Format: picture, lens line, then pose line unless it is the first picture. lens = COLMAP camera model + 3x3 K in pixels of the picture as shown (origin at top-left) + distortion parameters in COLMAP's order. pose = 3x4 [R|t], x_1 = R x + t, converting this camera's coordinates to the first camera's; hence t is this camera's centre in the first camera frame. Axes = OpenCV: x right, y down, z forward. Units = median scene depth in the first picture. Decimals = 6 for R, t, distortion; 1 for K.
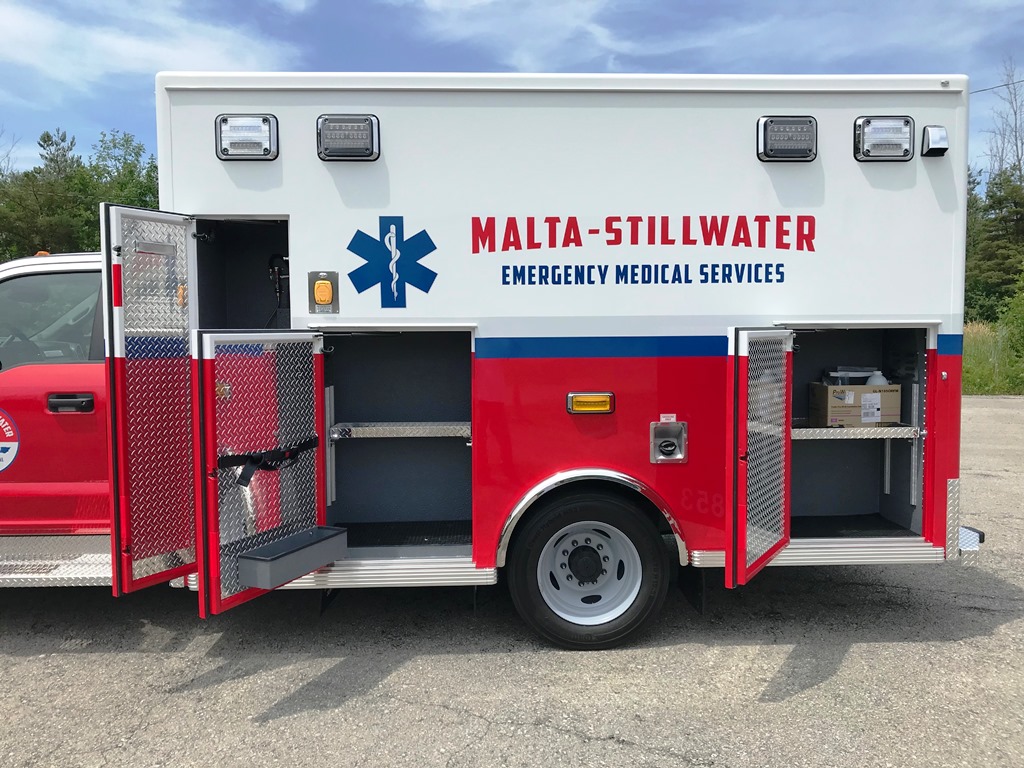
lens RADIAL K [[849.3, 0, 512.9], [0, 849.3, 374.7], [0, 0, 1]] dist [0.092768, -0.239864]
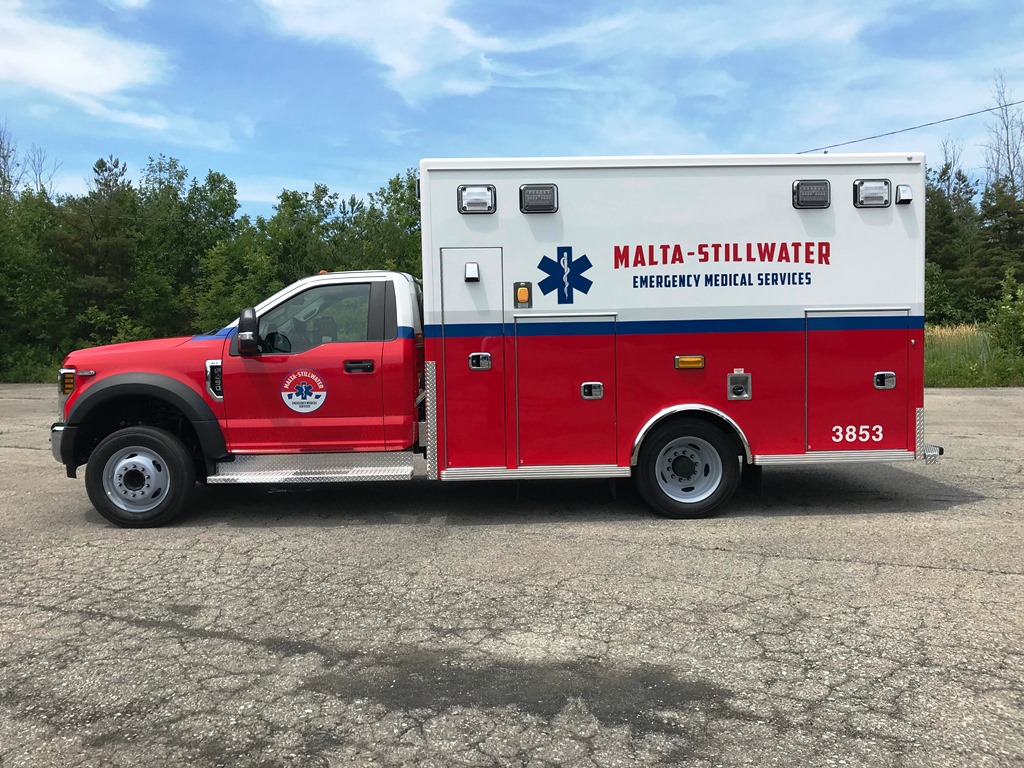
lens RADIAL K [[838.7, 0, 512.0], [0, 838.7, 384.0], [0, 0, 1]] dist [0.067590, -0.251430]
pose [[0.999827, -0.012170, -0.014101, -0.218286], [0.012159, 0.999926, -0.000825, 0.071940], [0.014110, 0.000654, 0.999900, -0.572535]]
